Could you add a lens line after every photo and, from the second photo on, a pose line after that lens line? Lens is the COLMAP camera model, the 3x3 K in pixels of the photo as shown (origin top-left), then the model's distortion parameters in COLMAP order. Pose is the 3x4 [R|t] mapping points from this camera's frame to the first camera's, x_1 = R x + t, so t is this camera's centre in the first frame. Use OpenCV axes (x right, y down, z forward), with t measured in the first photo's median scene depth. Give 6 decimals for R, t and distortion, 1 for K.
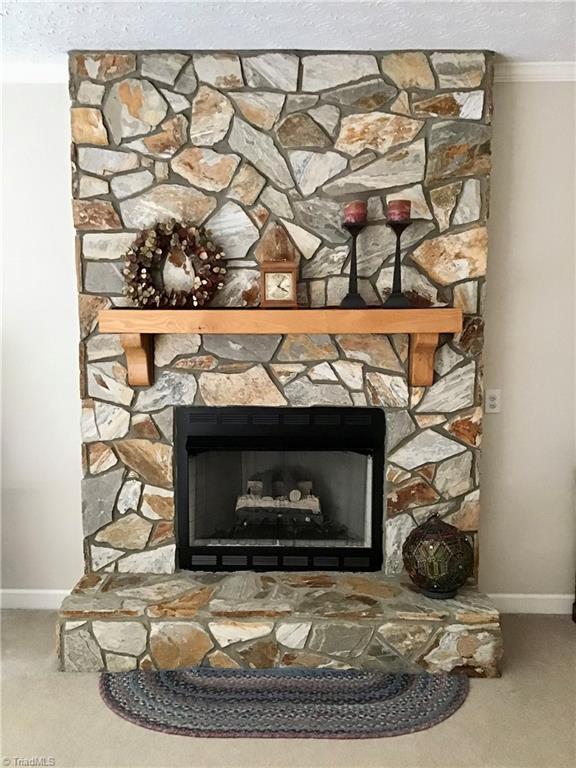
lens RADIAL K [[689.2, 0, 285.6], [0, 689.2, 389.5], [0, 0, 1]] dist [0.116416, -0.223759]
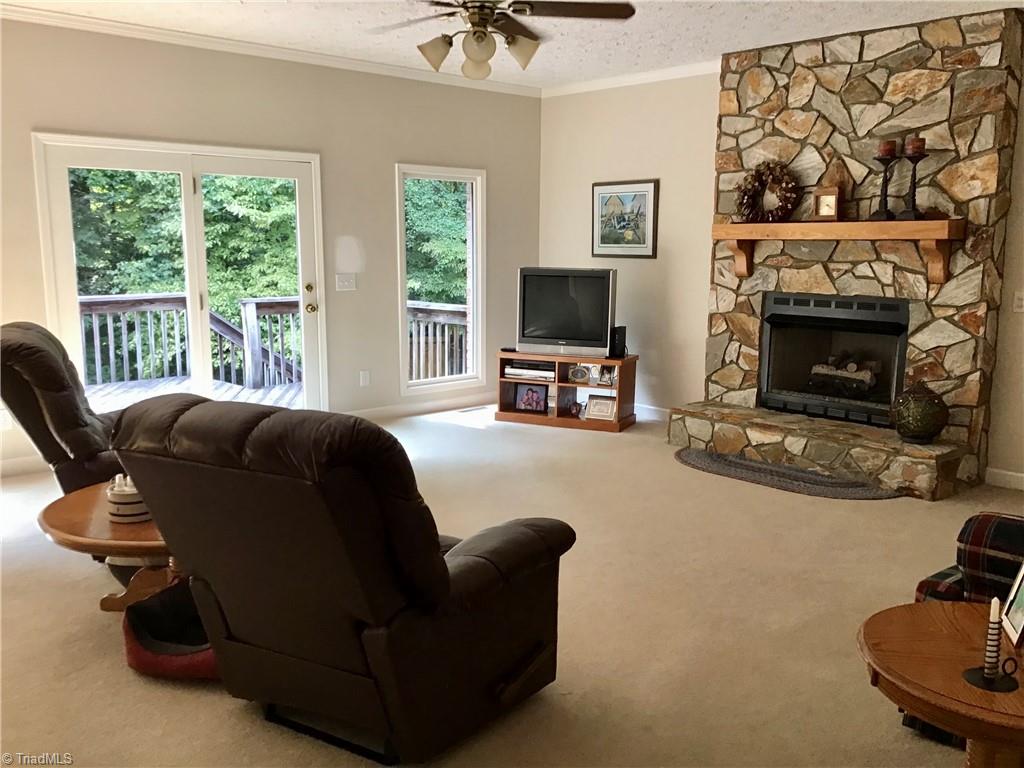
lens RADIAL K [[919.0, 0, 512.0], [0, 919.0, 384.0], [0, 0, 1]] dist [0.116416, -0.223759]
pose [[0.678989, 0.118935, -0.724450, 0.933598], [-0.086943, 0.992873, 0.081517, 0.107213], [0.728982, 0.007637, 0.684491, -0.721986]]
